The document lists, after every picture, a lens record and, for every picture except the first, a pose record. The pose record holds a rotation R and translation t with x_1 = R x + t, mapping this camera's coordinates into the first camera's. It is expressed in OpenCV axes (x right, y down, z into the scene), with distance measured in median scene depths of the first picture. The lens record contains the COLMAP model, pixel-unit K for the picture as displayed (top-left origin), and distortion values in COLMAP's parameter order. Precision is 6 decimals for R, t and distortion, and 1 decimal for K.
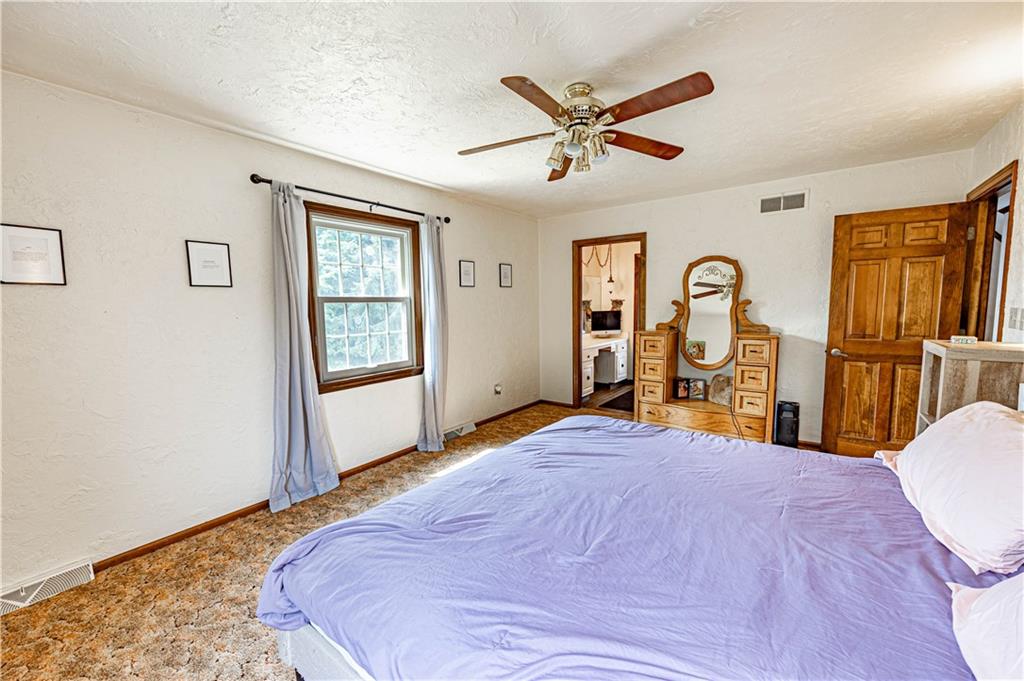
lens RADIAL K [[394.0, 0, 510.9], [0, 394.0, 344.1], [0, 0, 1]] dist [-0.001391, -0.000100]
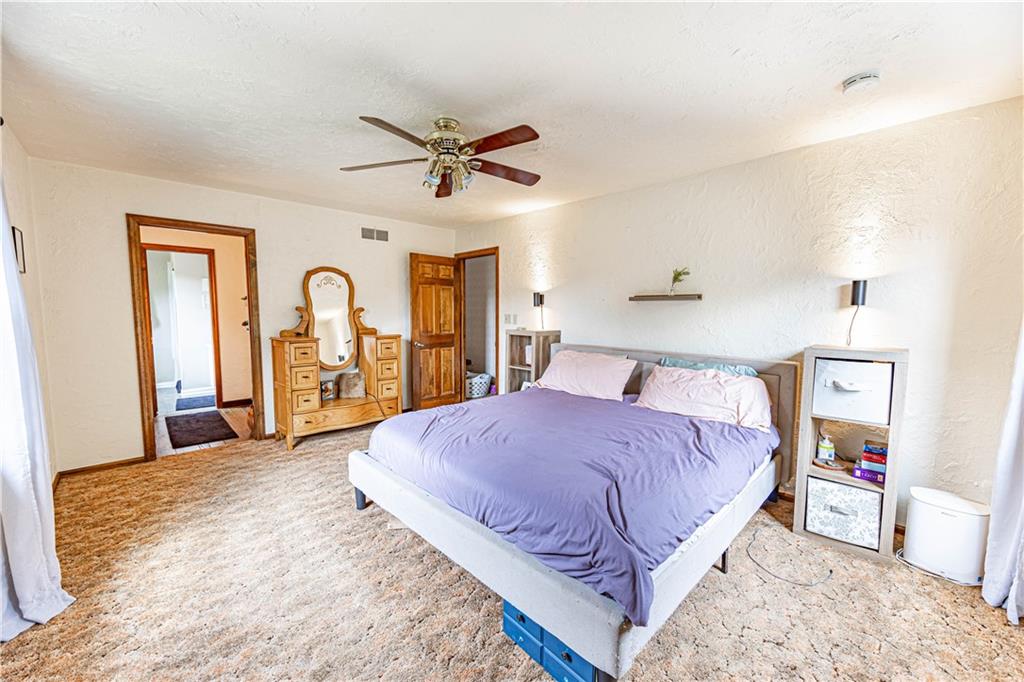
lens RADIAL K [[381.0, 0, 512.0], [0, 381.0, 341.0], [0, 0, 1]] dist [0.001092, 0.000216]
pose [[0.197411, -0.062839, 0.978305, -0.511804], [0.090660, 0.994837, 0.045607, -0.023661], [-0.976120, 0.079690, 0.202089, 0.350409]]
